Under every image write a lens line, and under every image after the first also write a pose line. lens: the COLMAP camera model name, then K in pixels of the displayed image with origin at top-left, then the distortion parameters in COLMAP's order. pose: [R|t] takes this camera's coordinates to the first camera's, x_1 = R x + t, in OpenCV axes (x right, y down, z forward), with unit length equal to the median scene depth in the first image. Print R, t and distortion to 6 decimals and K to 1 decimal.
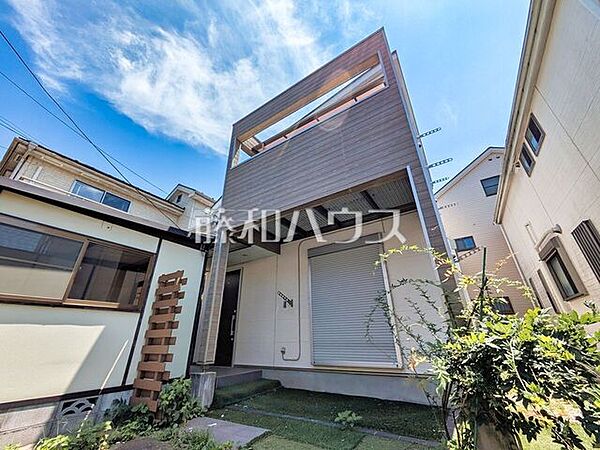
lens RADIAL K [[239.4, 0, 302.7], [0, 239.4, 224.0], [0, 0, 1]] dist [0.001836, 0.000905]
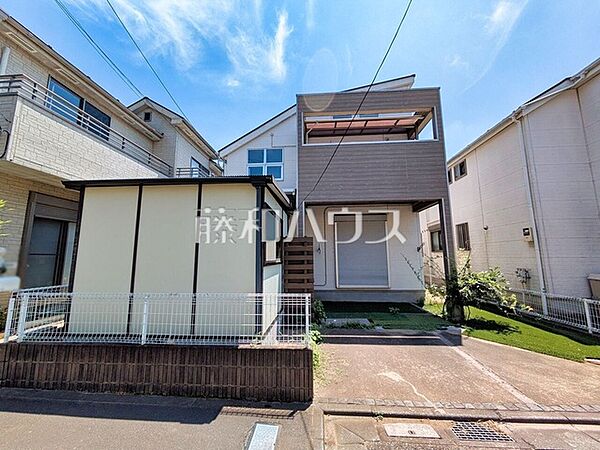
lens RADIAL K [[239.4, 0, 302.7], [0, 239.4, 224.0], [0, 0, 1]] dist [0.001836, 0.000905]
pose [[0.873806, 0.077387, 0.480077, -1.099177], [-0.217965, 0.944855, 0.244420, -0.202397], [-0.434688, -0.318216, 0.842488, -0.168718]]
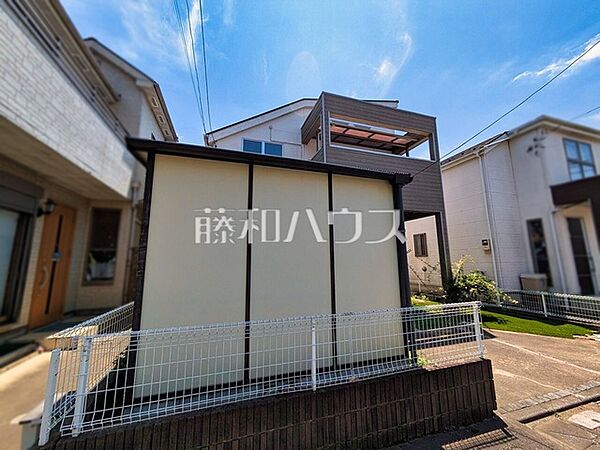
lens RADIAL K [[239.4, 0, 302.7], [0, 239.4, 224.0], [0, 0, 1]] dist [0.001836, 0.000905]
pose [[0.627263, 0.131092, 0.767695, -1.575063], [-0.336980, 0.934365, 0.115784, 0.034980], [-0.702129, -0.331325, 0.630269, 0.326279]]
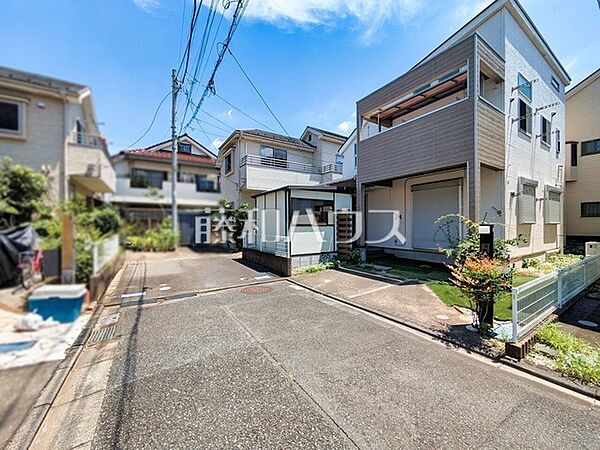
lens RADIAL K [[239.4, 0, 302.7], [0, 239.4, 224.0], [0, 0, 1]] dist [0.001836, 0.000905]
pose [[0.914168, 0.012100, -0.405155, 0.015268], [0.164726, 0.902200, 0.398622, -0.572316], [0.370354, -0.431147, 0.822770, -0.947403]]
